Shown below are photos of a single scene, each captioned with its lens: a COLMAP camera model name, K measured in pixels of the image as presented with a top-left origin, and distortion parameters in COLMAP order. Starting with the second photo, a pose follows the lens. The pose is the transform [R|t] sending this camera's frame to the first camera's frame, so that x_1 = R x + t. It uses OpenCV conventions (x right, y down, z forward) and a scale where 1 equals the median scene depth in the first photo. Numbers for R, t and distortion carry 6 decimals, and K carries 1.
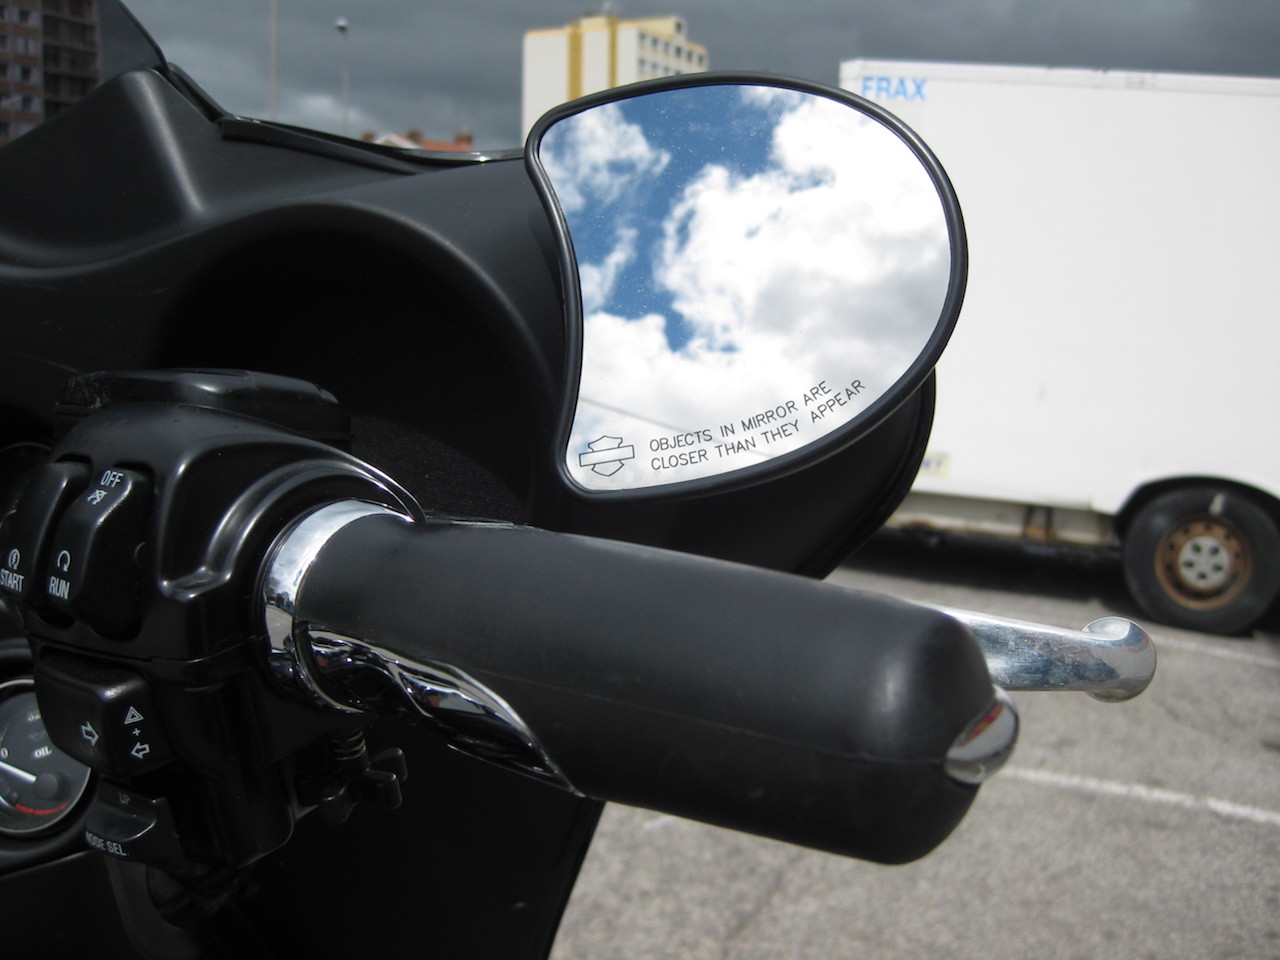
lens RADIAL K [[1417.2, 0, 652.8], [0, 1417.2, 500.7], [0, 0, 1]] dist [-0.174918, 0.126662]
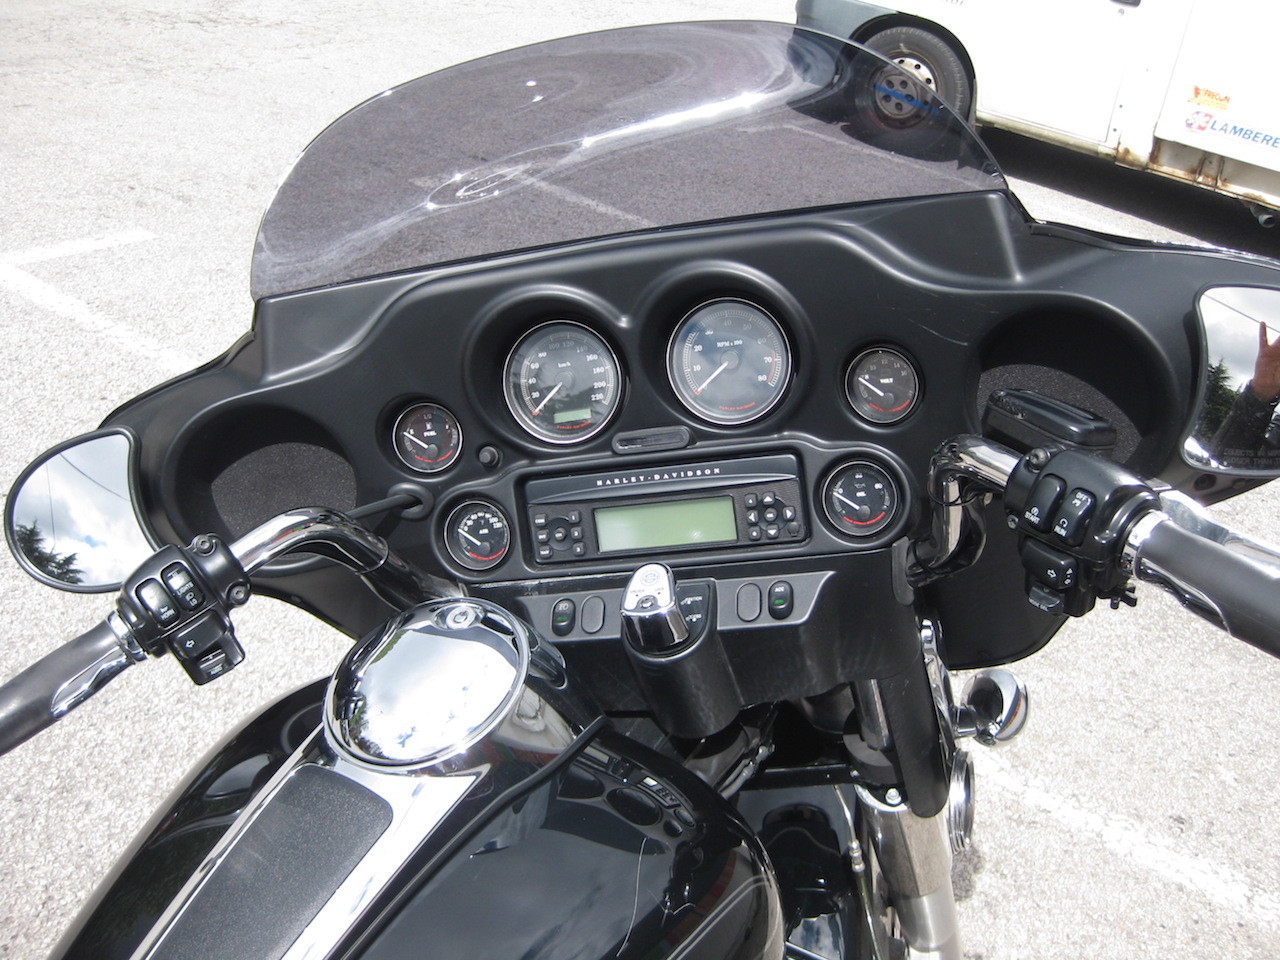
lens RADIAL K [[1417.2, 0, 652.8], [0, 1417.2, 500.7], [0, 0, 1]] dist [-0.174918, 0.126662]
pose [[0.968958, 0.187568, -0.161053, -0.793105], [-0.129700, 0.940272, 0.314748, -0.823122], [0.210470, -0.284089, 0.935412, -1.975819]]
